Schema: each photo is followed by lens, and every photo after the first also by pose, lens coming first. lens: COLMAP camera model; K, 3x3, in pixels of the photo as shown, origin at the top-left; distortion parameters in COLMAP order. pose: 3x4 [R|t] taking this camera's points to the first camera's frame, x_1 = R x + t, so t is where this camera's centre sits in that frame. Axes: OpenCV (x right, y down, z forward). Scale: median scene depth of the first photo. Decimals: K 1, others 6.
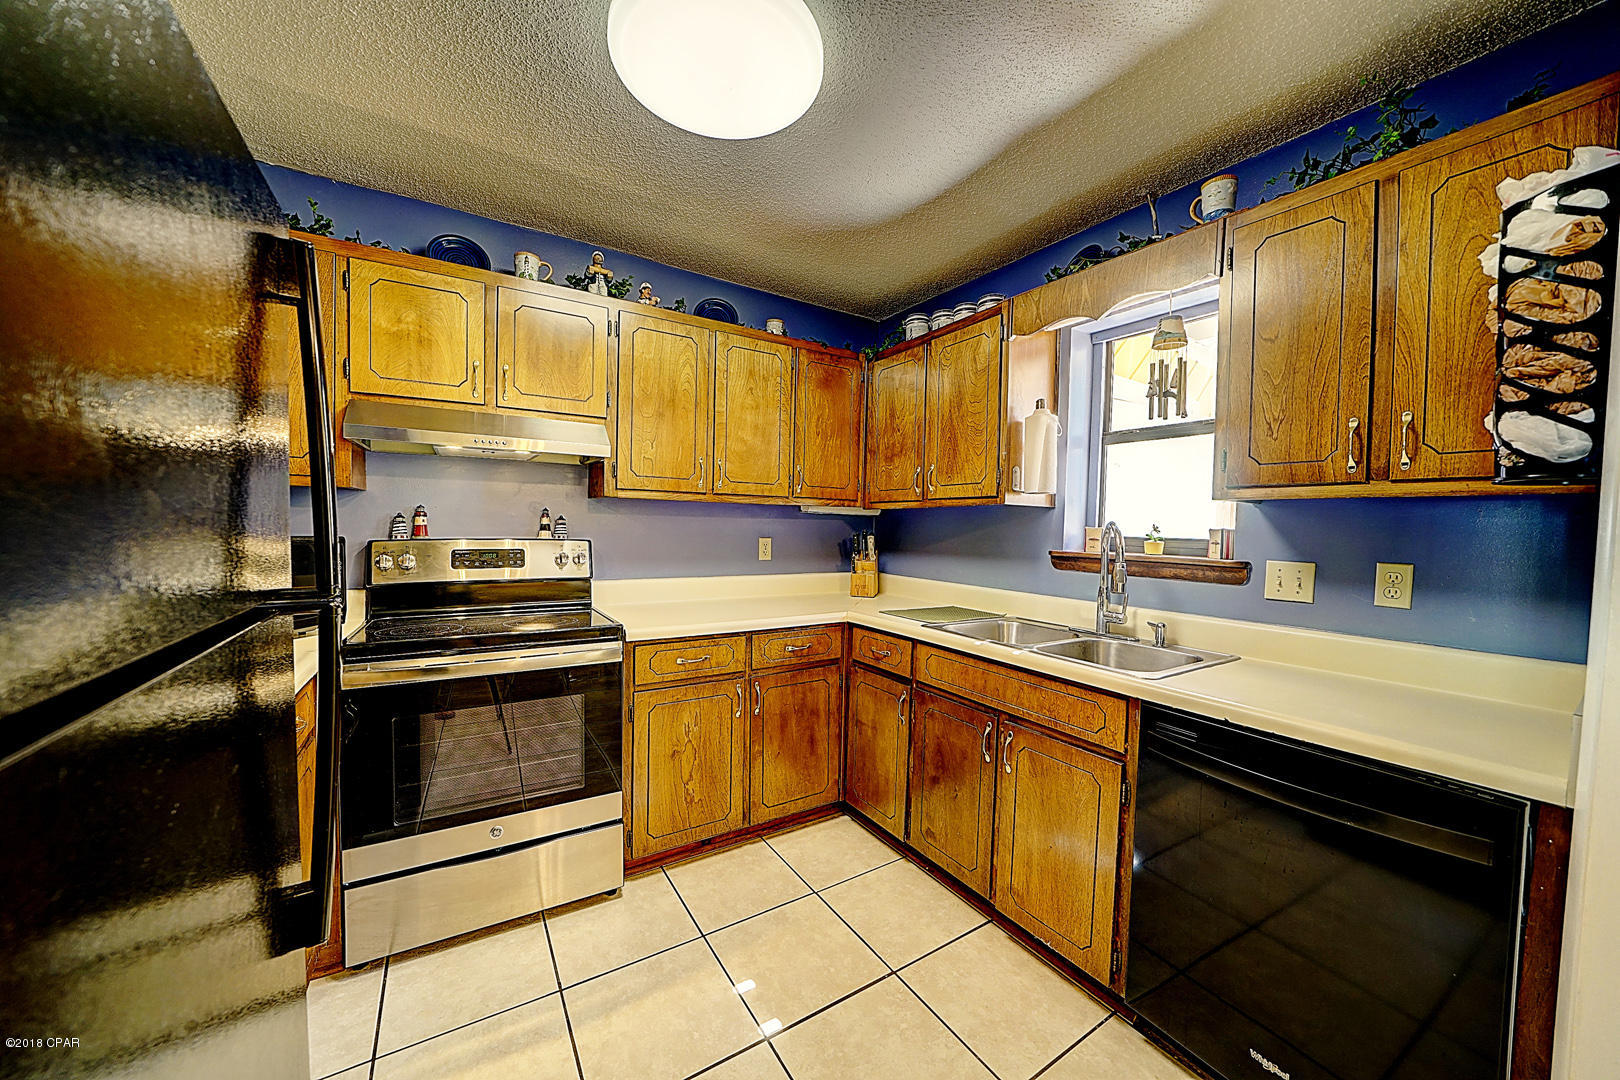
lens RADIAL K [[563.2, 0, 805.9], [0, 563.2, 538.7], [0, 0, 1]] dist [-0.016367, 0.000264]
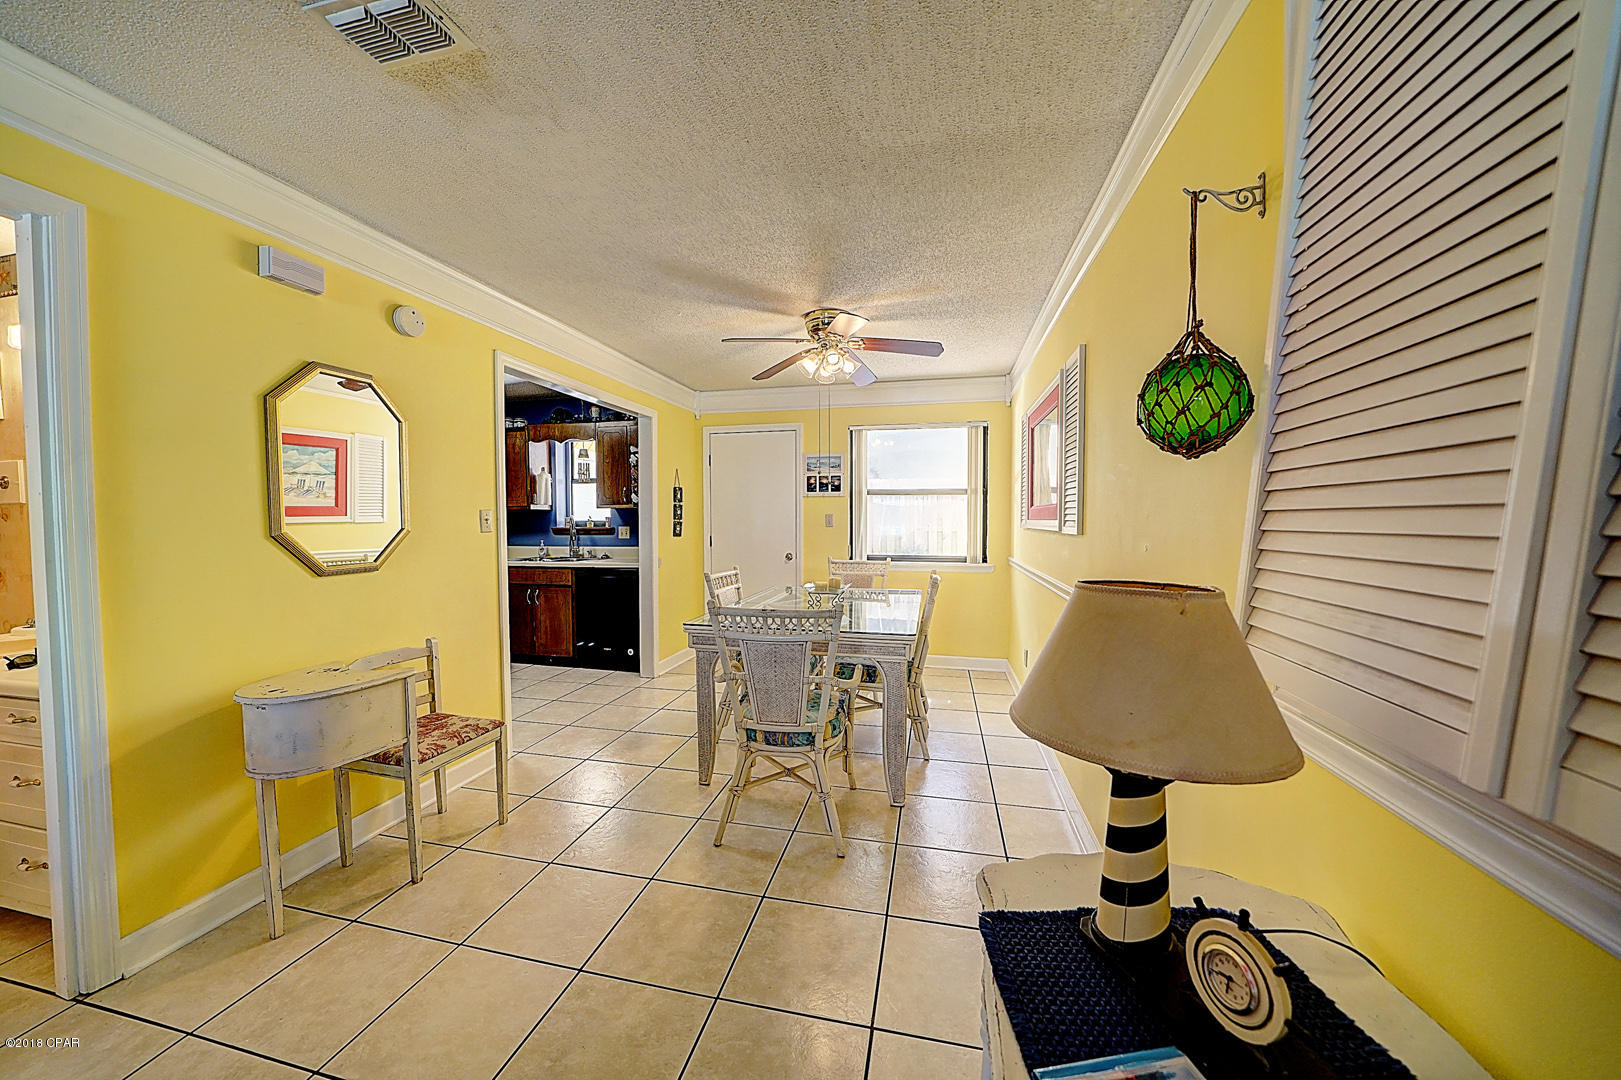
lens RADIAL K [[563.6, 0, 807.8], [0, 563.6, 533.1], [0, 0, 1]] dist [-0.016367, 0.000264]
pose [[0.701893, -0.041668, 0.711063, -0.557370], [0.039909, 0.999020, 0.019148, 0.046480], [-0.711164, 0.014938, 0.702868, -1.619941]]
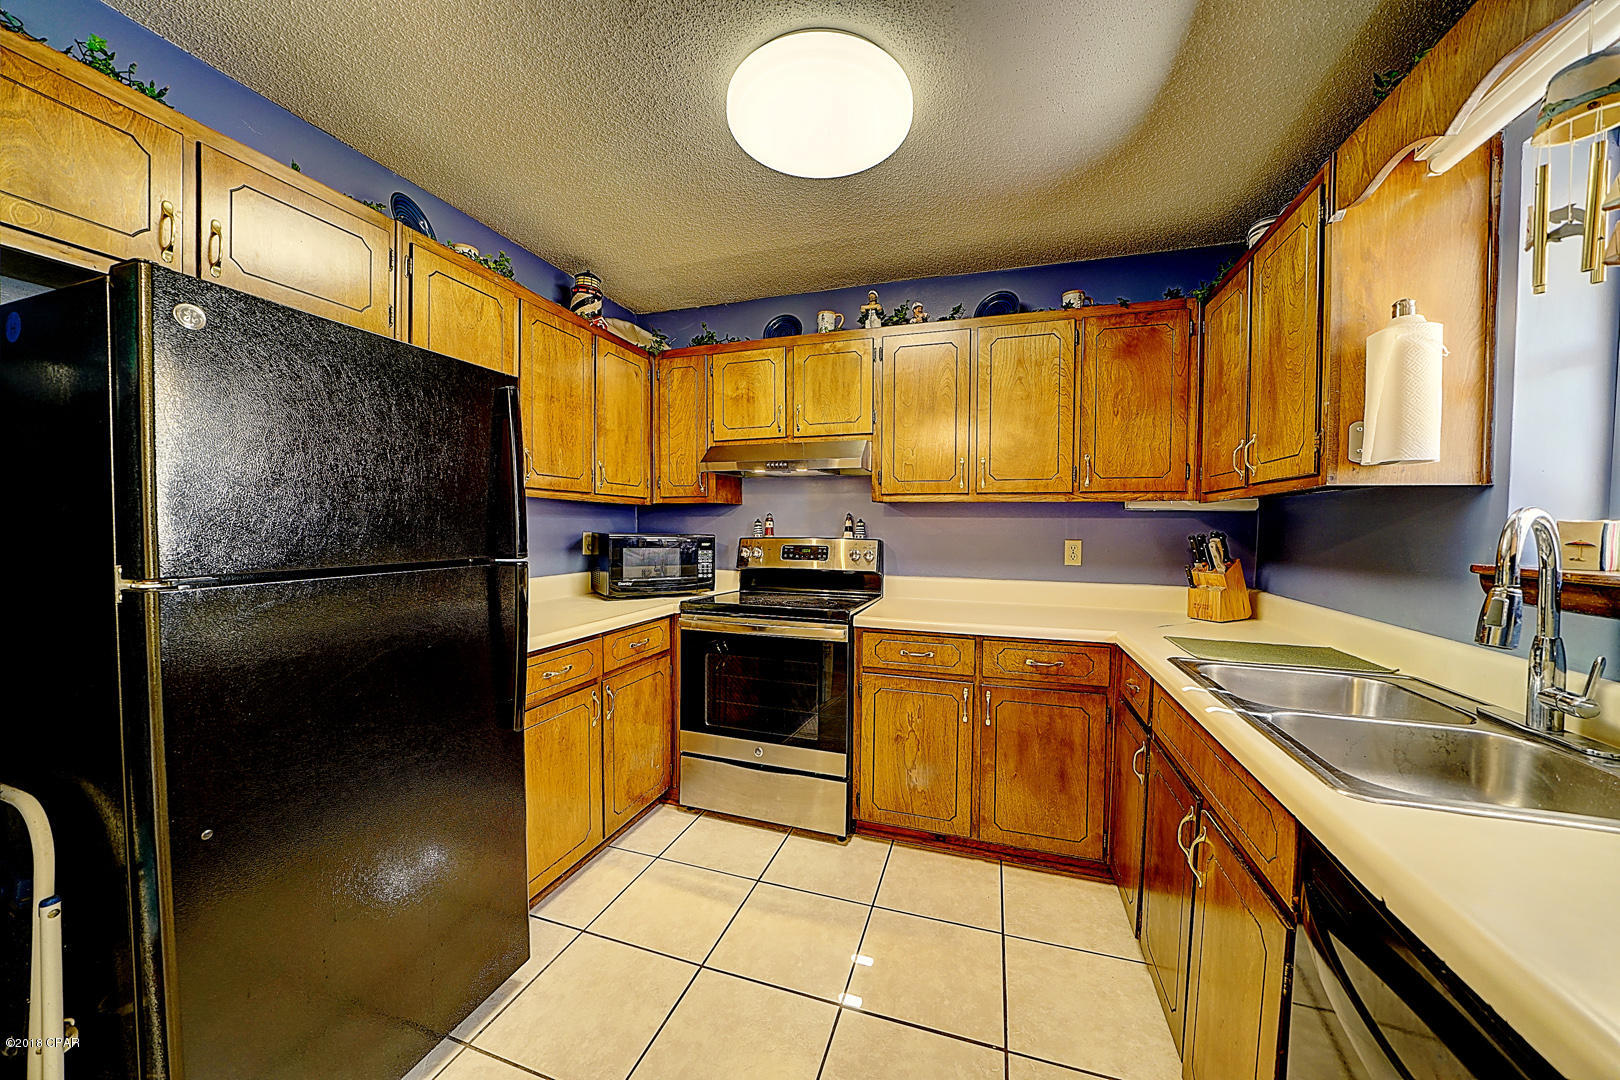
lens RADIAL K [[563.2, 0, 813.5], [0, 563.2, 537.6], [0, 0, 1]] dist [-0.016367, 0.000264]
pose [[0.641703, 0.004552, -0.766940, 0.444887], [-0.015007, 0.999865, -0.006623, 0.008390], [0.766807, 0.015759, 0.641685, 0.165514]]
